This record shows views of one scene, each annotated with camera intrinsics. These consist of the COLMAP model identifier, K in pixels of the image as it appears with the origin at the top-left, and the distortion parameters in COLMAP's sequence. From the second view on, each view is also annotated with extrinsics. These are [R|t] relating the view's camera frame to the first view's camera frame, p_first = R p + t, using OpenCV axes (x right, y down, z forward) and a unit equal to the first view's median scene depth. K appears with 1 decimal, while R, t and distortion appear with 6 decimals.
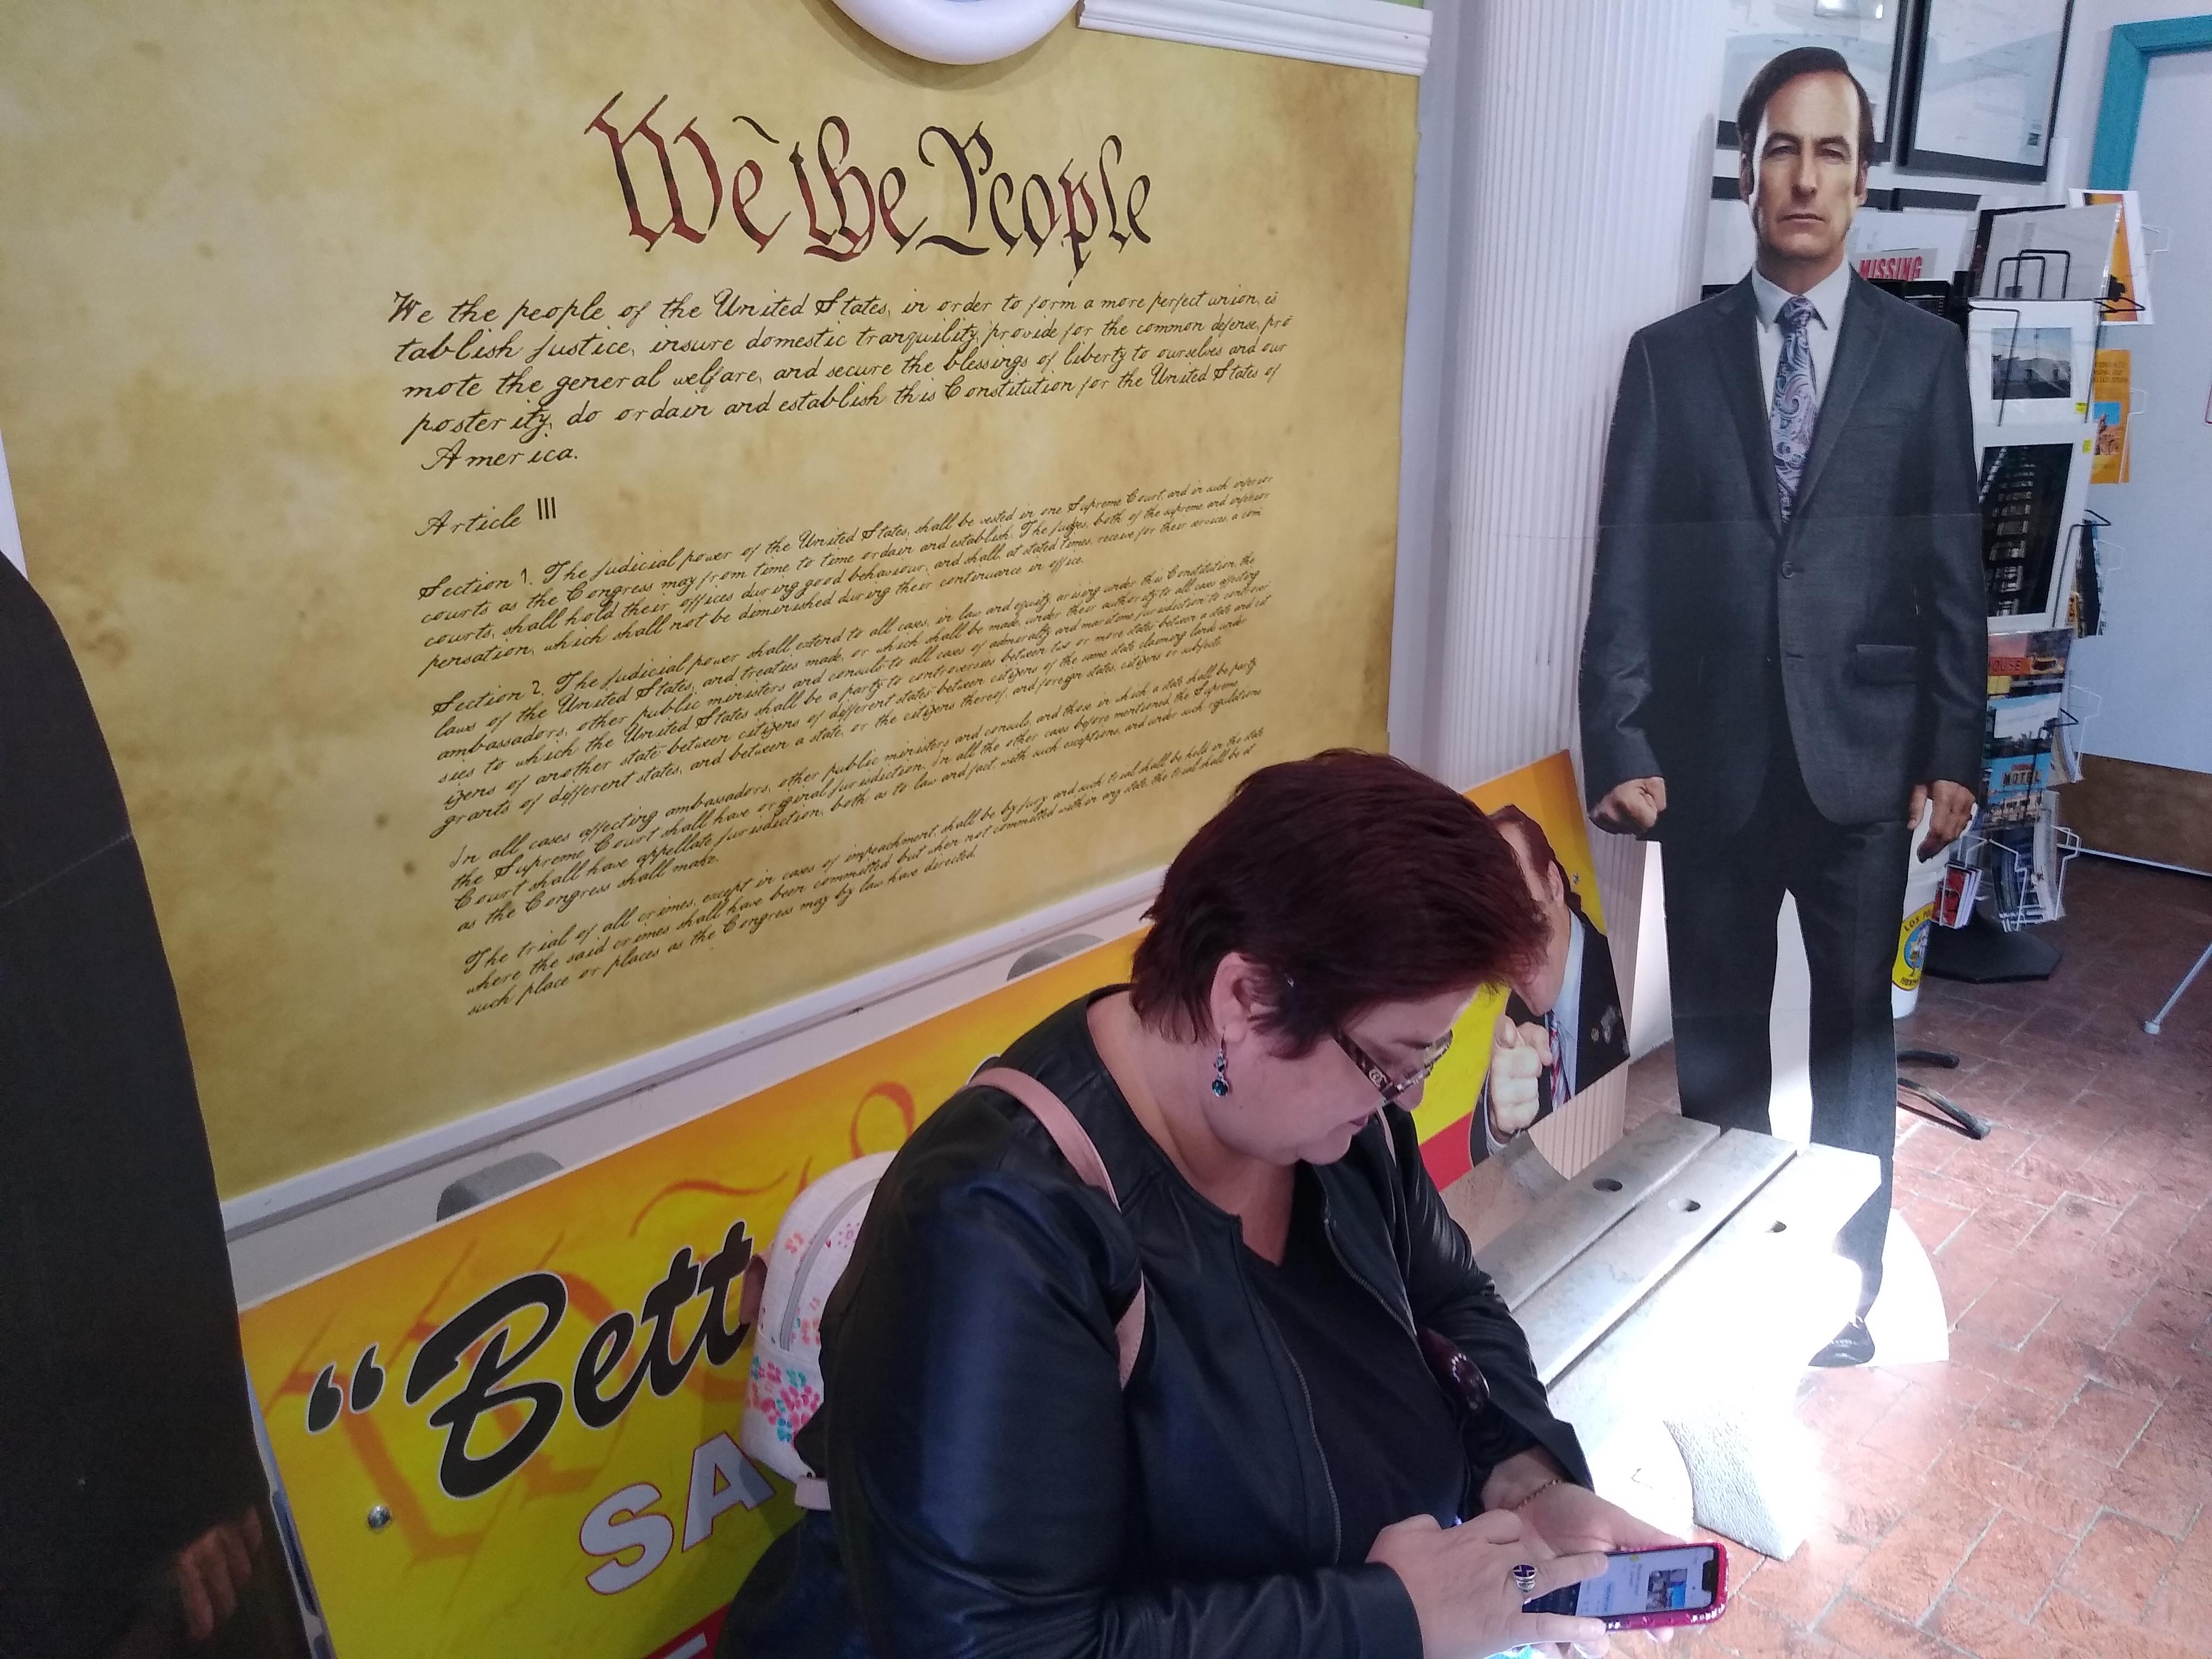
lens RADIAL K [[1712.1, 0, 1127.4], [0, 1712.1, 838.8], [0, 0, 1]] dist [0.065327, -0.105252]
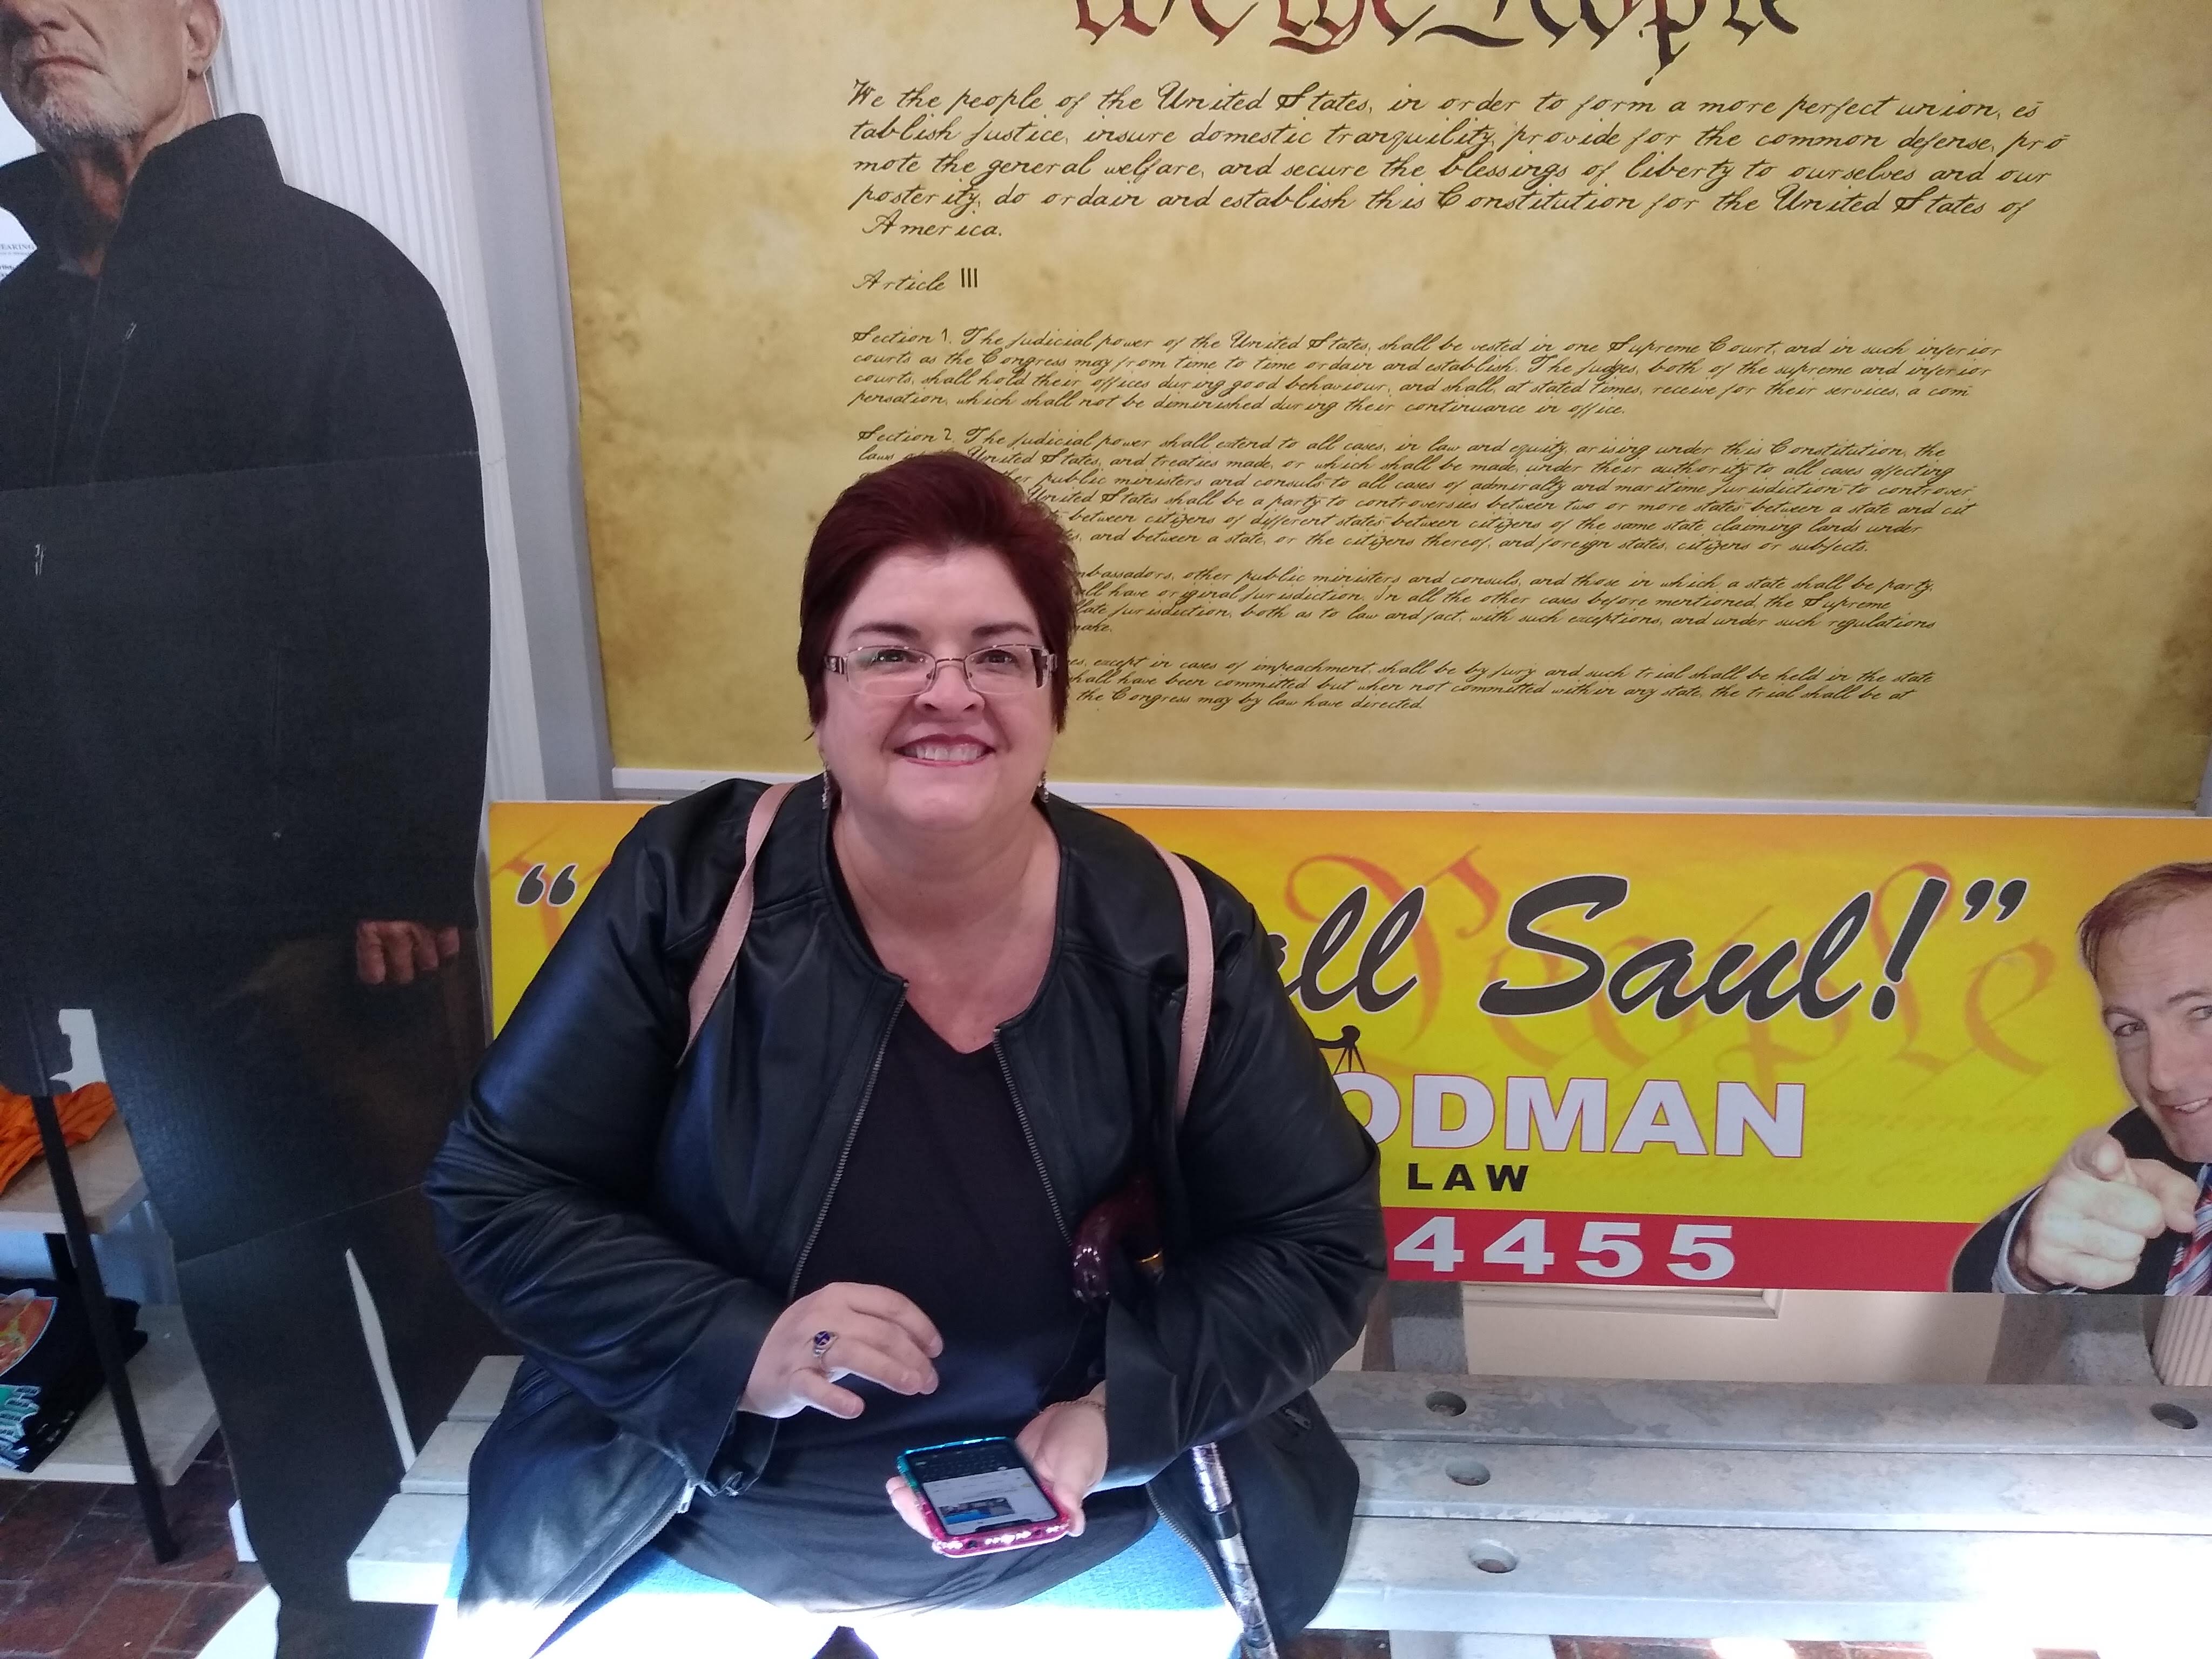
lens RADIAL K [[1712.1, 0, 1100.0], [0, 1712.1, 840.9], [0, 0, 1]] dist [0.065327, -0.105252]
pose [[0.649104, 0.294850, -0.701233, 0.545802], [-0.247773, 0.953505, 0.171570, -0.043781], [0.719217, 0.062380, 0.691980, 0.245308]]
